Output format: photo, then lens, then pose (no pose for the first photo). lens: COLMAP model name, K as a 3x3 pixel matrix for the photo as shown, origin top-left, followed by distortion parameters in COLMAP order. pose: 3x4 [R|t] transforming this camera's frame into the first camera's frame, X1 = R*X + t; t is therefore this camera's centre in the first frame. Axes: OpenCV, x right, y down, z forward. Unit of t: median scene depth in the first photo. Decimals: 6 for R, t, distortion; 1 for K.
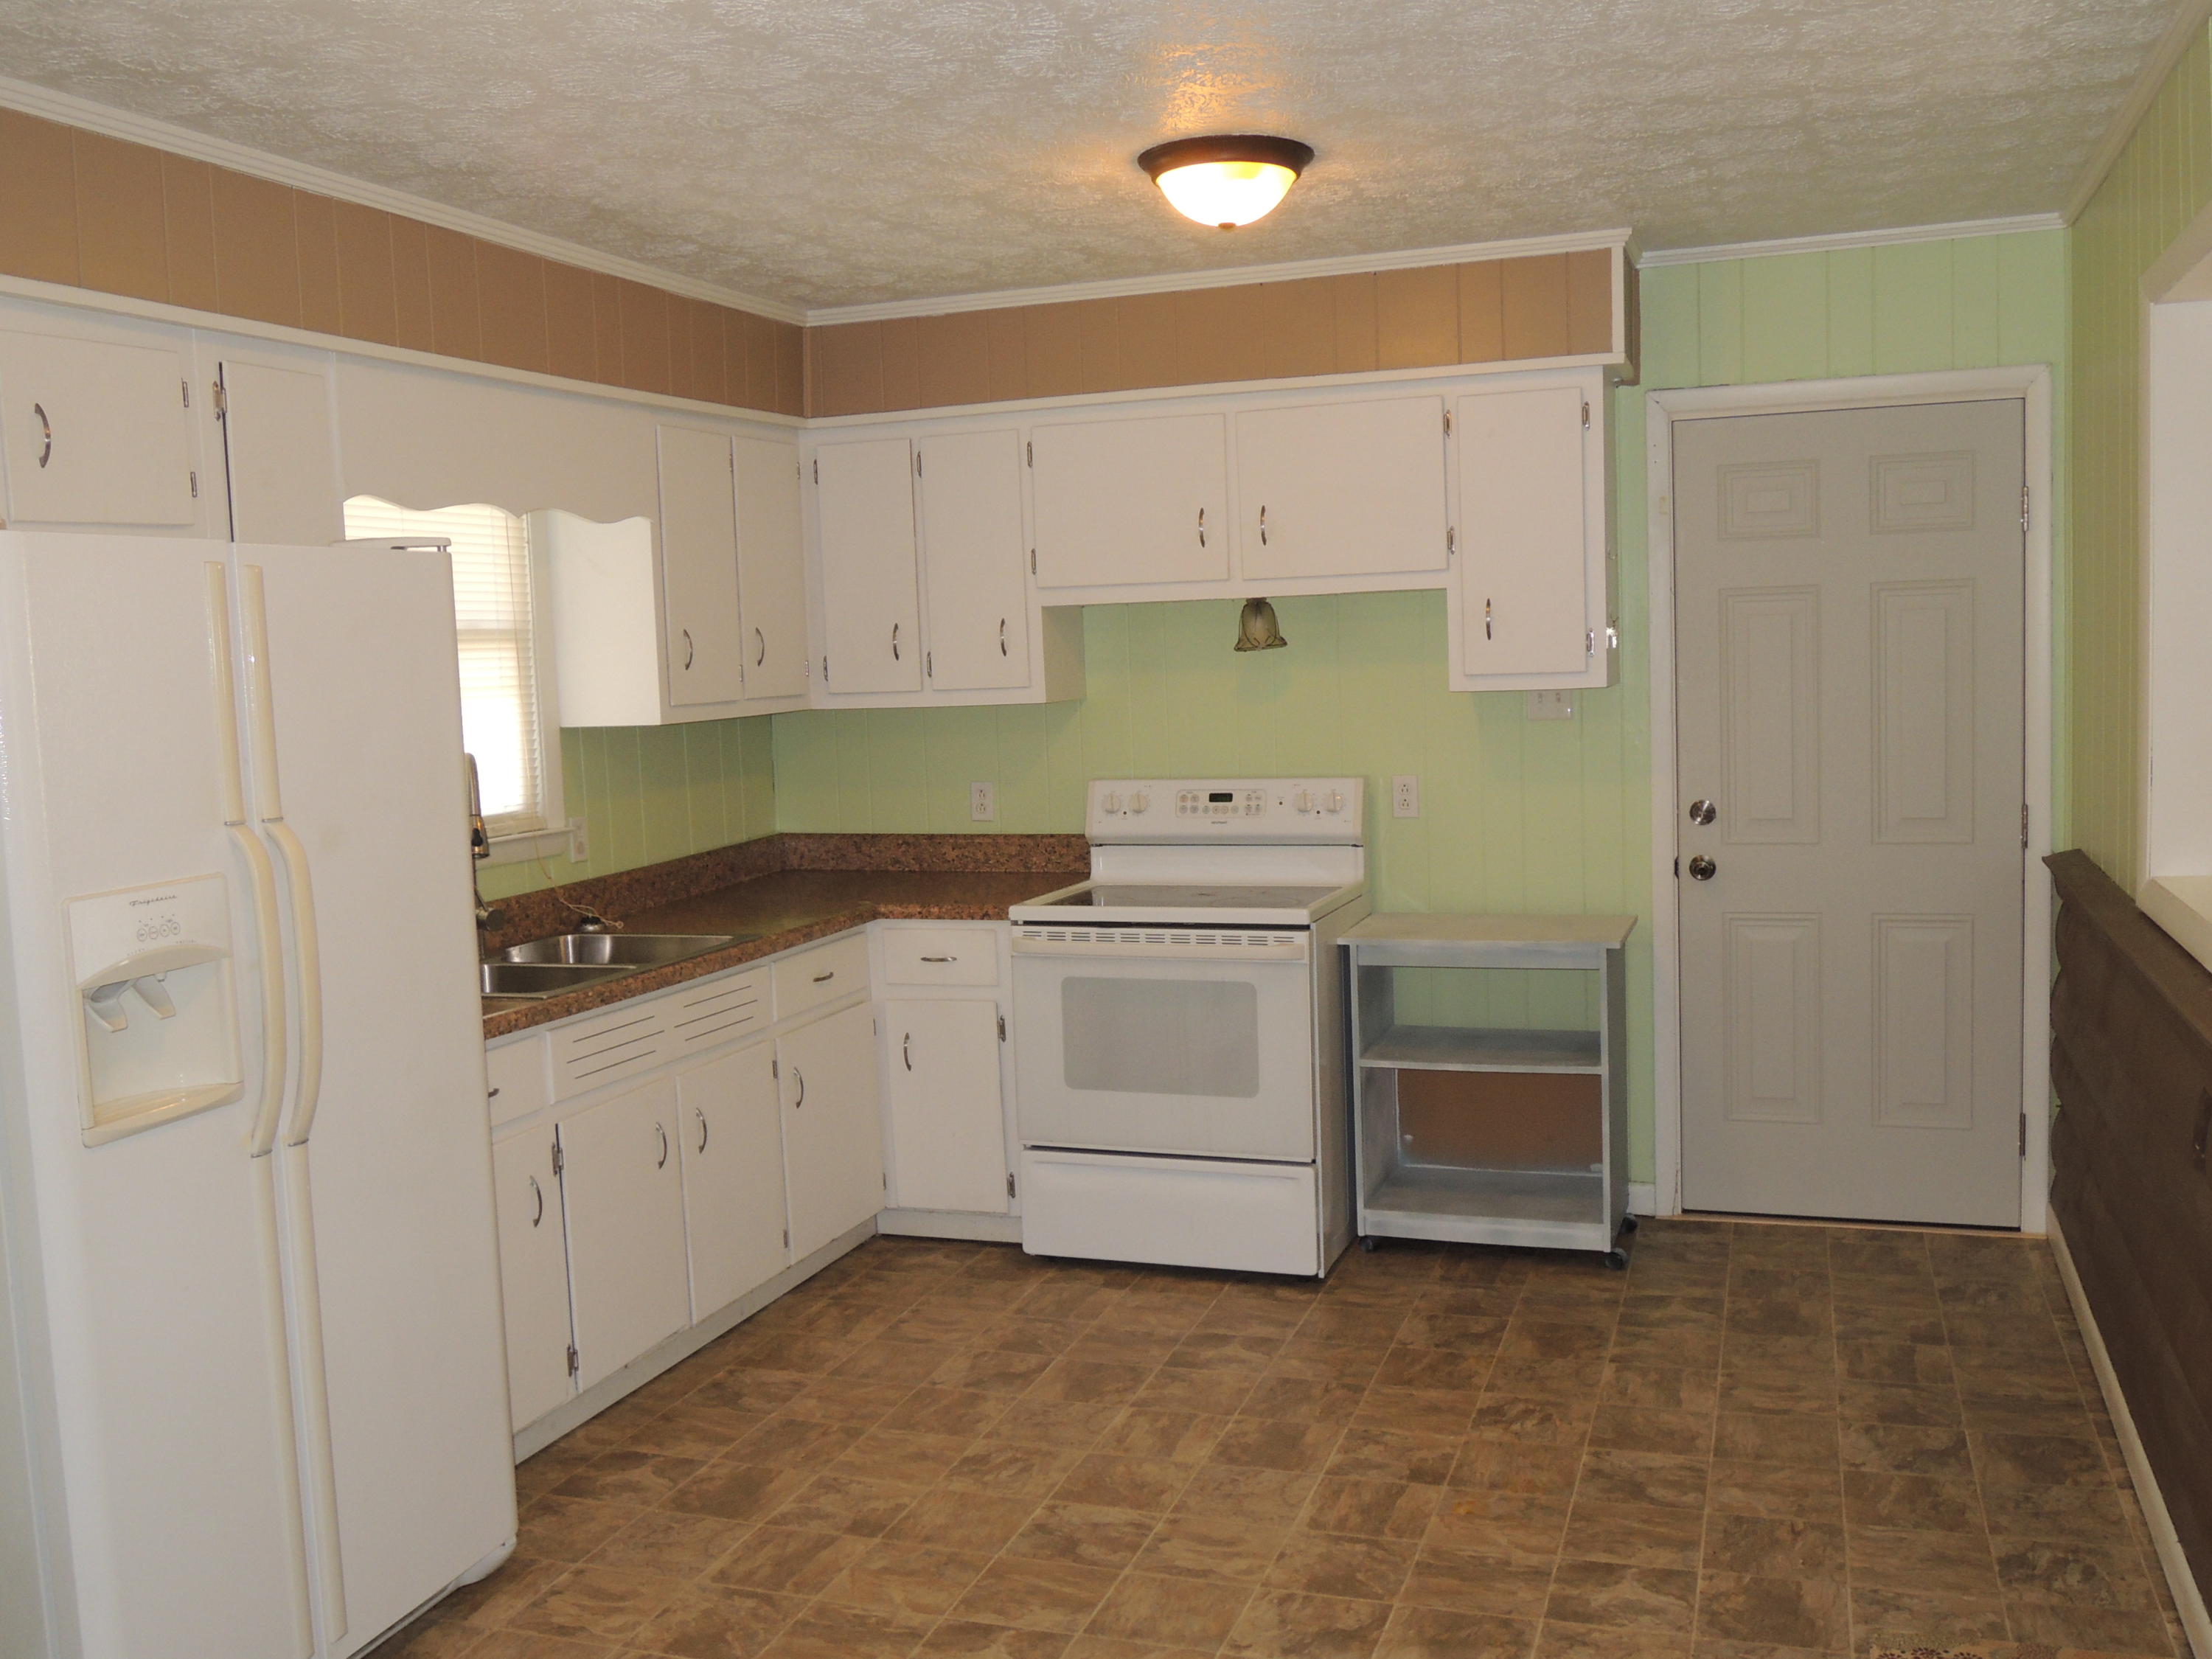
lens RADIAL K [[1990.6, 0, 1111.8], [0, 1990.6, 826.5], [0, 0, 1]] dist [-0.011323, 0.000000]
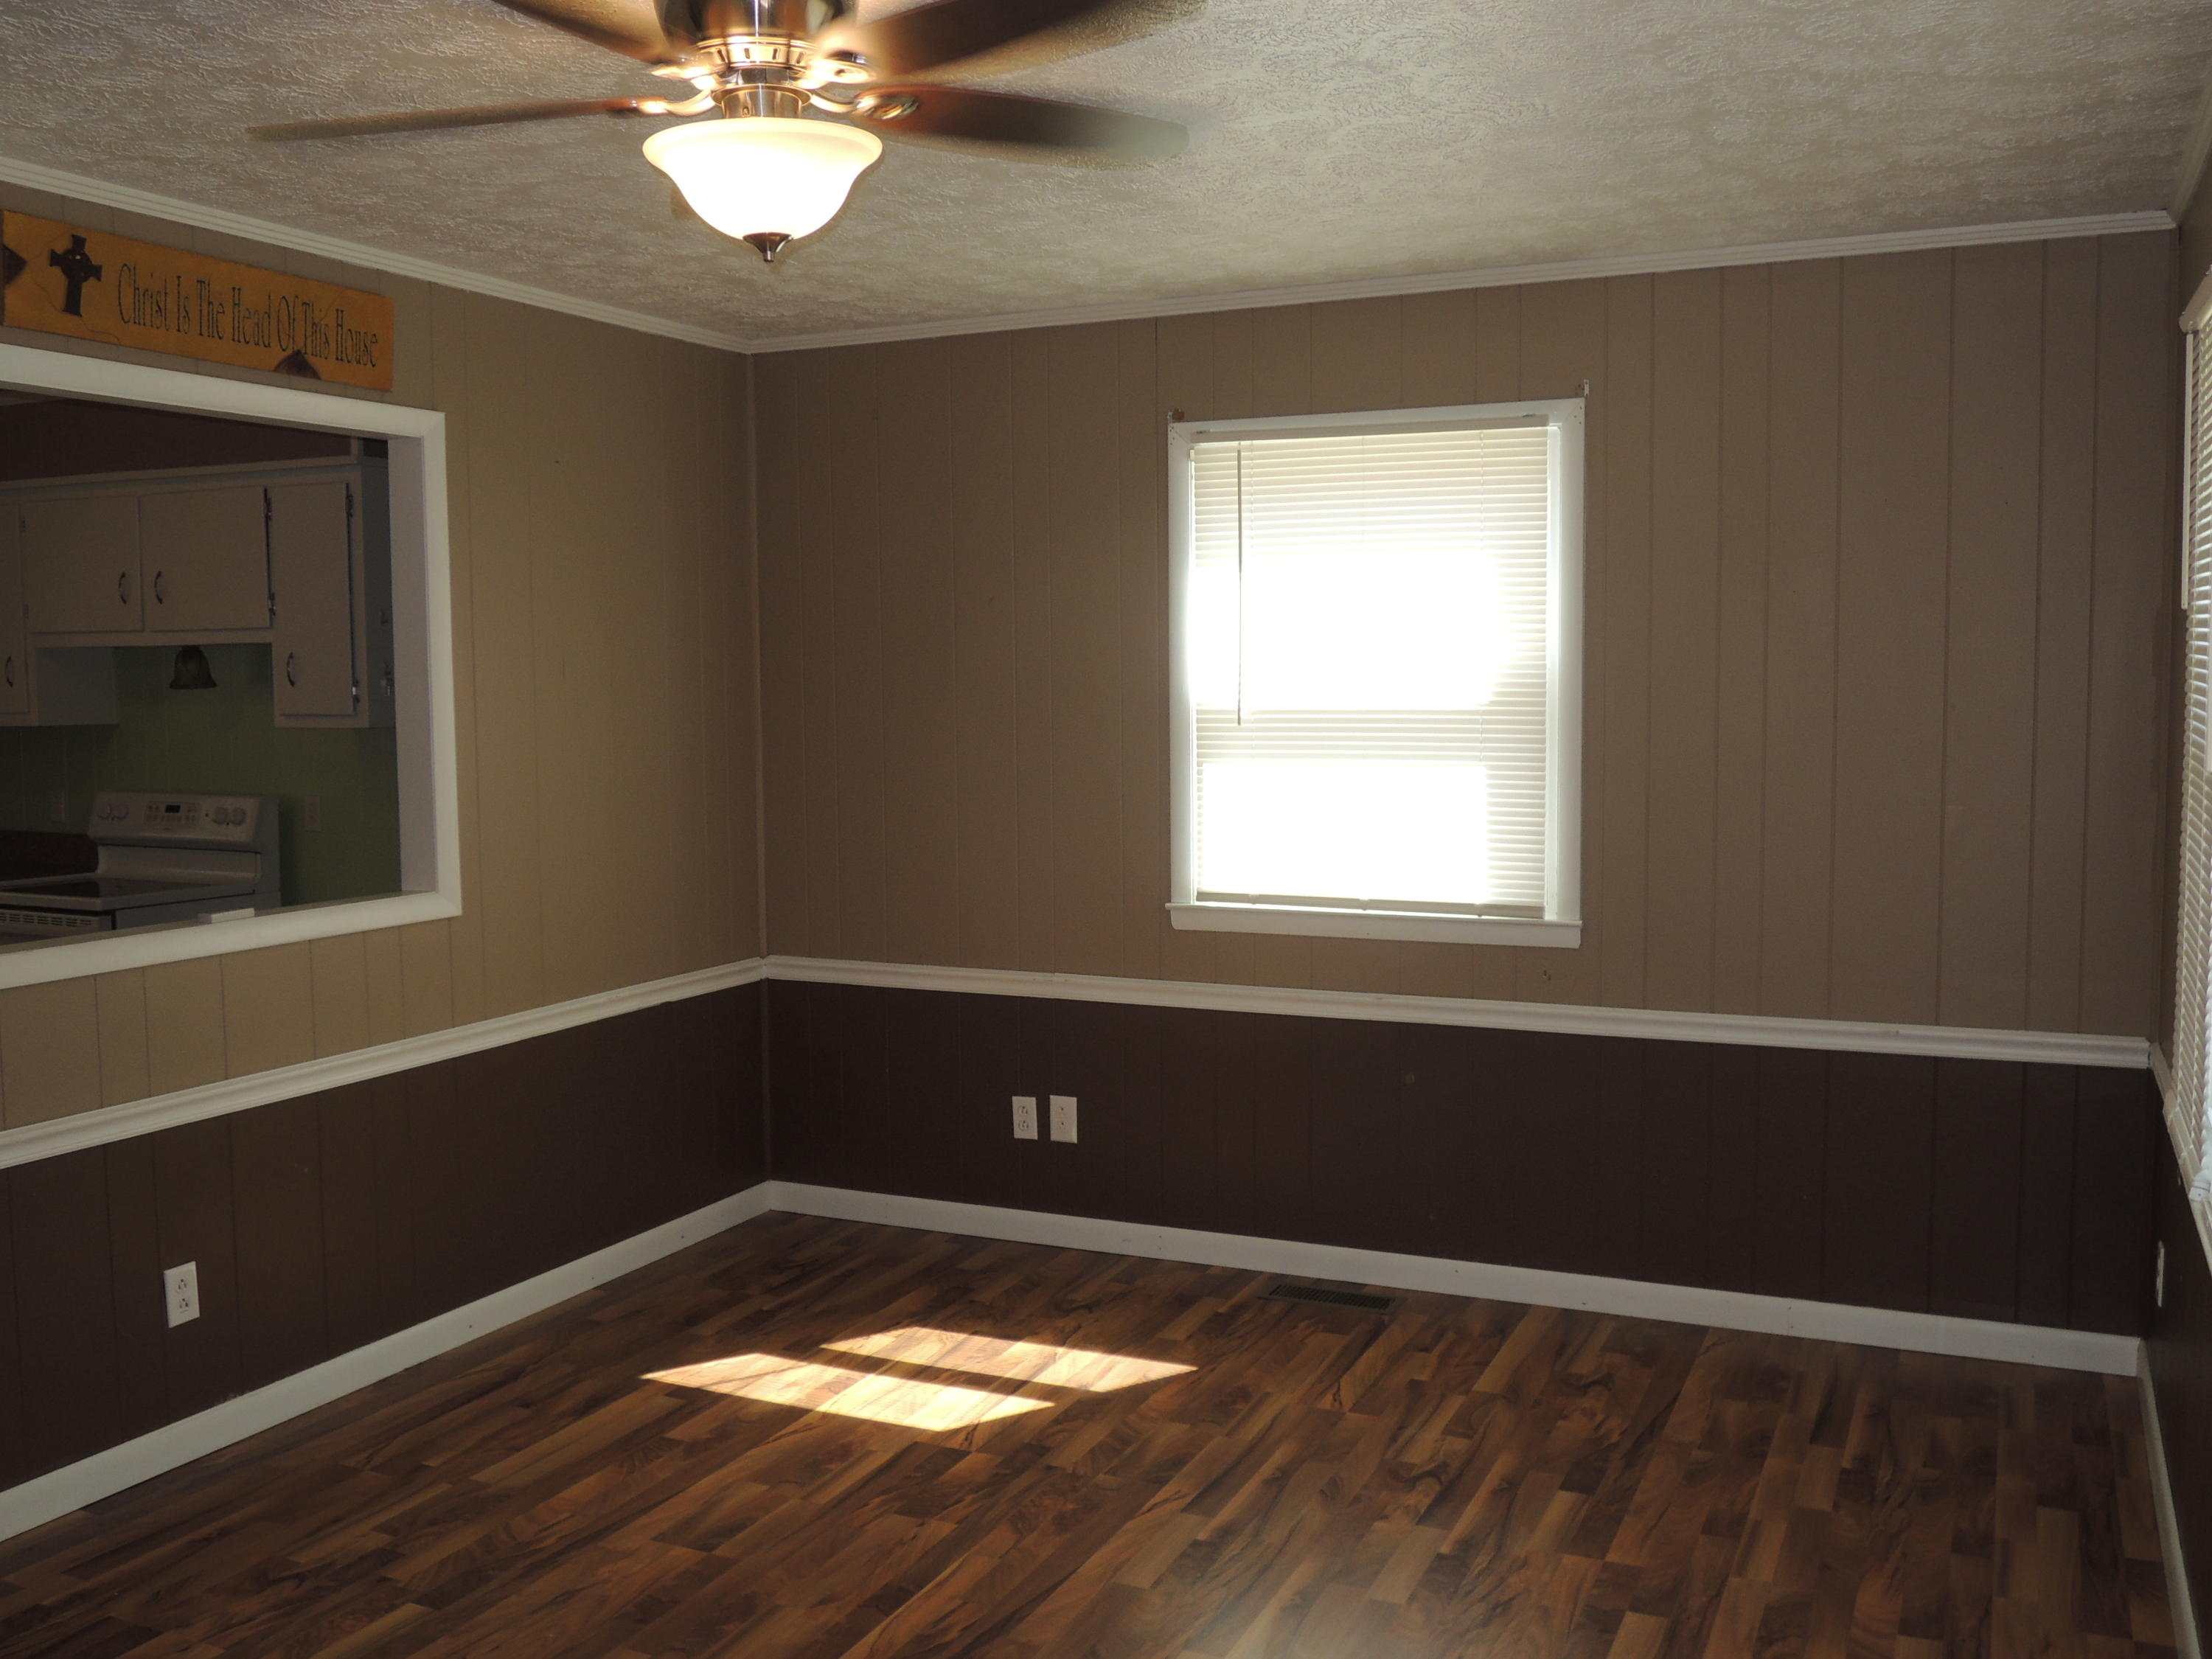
lens RADIAL K [[1990.6, 0, 1099.7], [0, 1990.6, 832.2], [0, 0, 1]] dist [-0.011323, 0.000000]
pose [[0.993754, 0.033226, -0.106528, 0.746072], [-0.033374, 0.999443, 0.000387, -0.019684], [0.106482, 0.003171, 0.994310, -0.143574]]
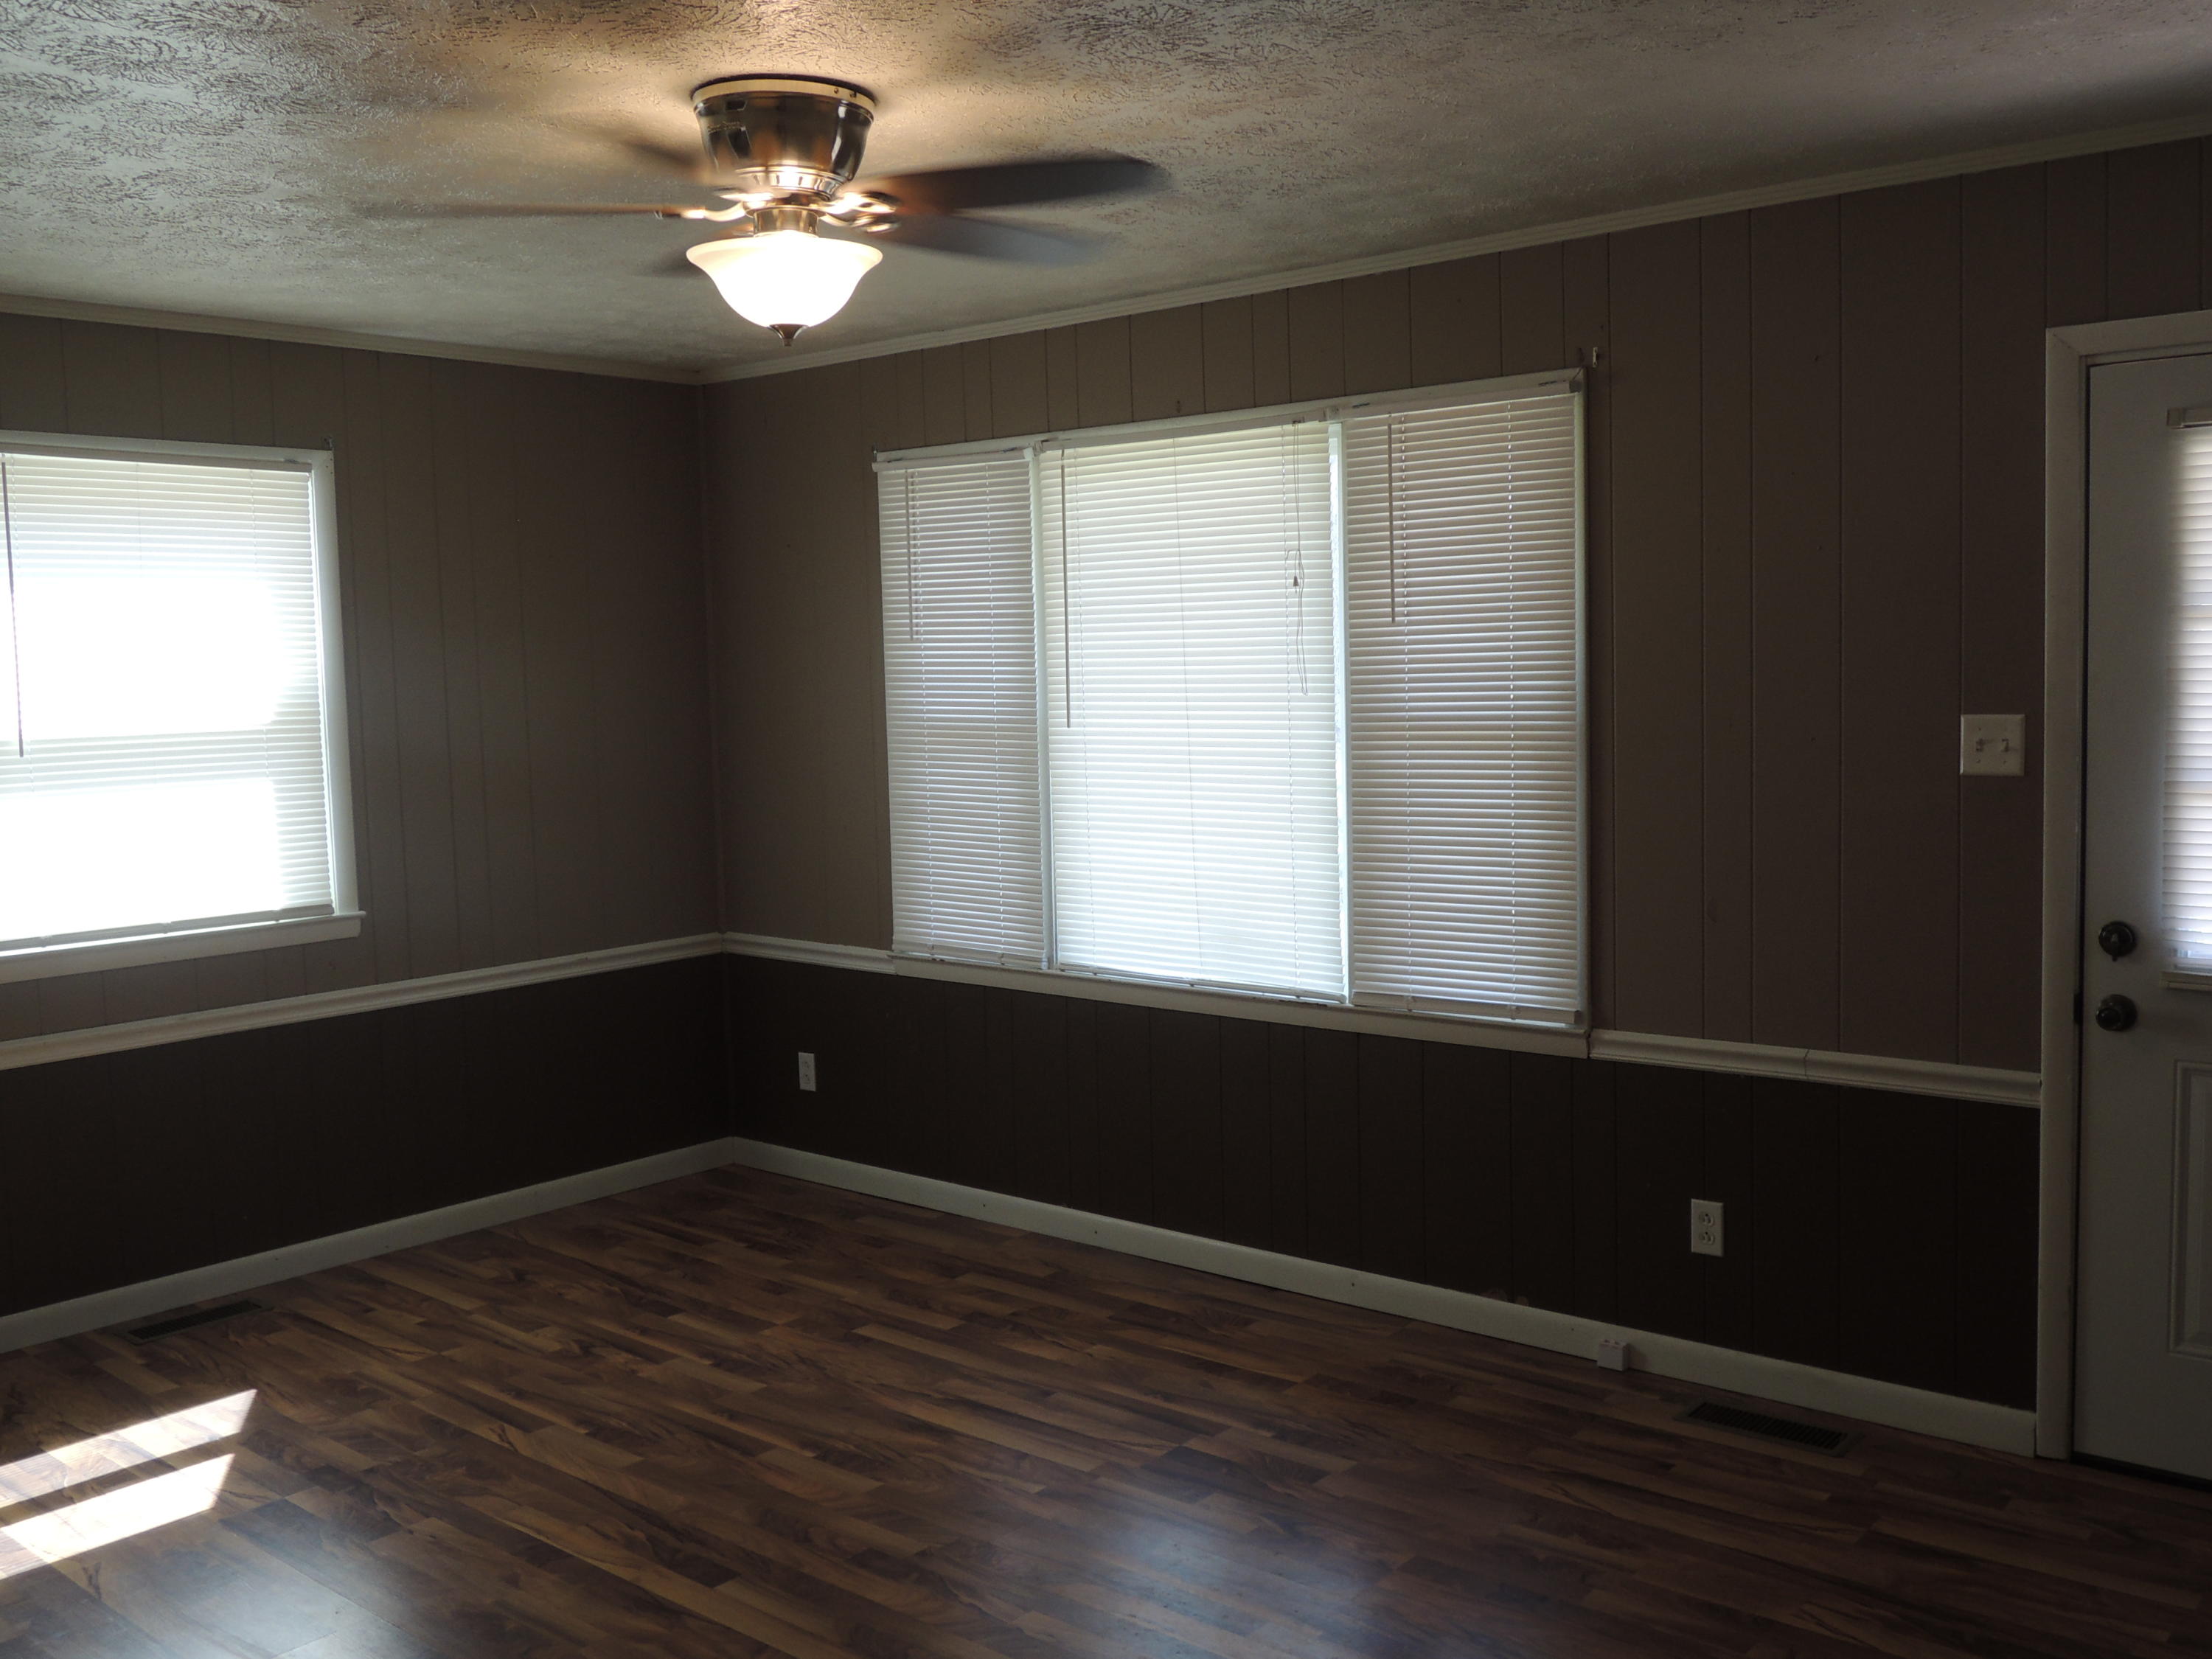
lens RADIAL K [[1990.6, 0, 1115.3], [0, 1990.6, 831.2], [0, 0, 1]] dist [-0.011323, 0.000000]
pose [[0.374876, -0.055010, 0.925442, -5.443639], [0.091087, 0.995594, 0.022282, 0.023772], [-0.922589, 0.075942, 0.378235, 1.431848]]
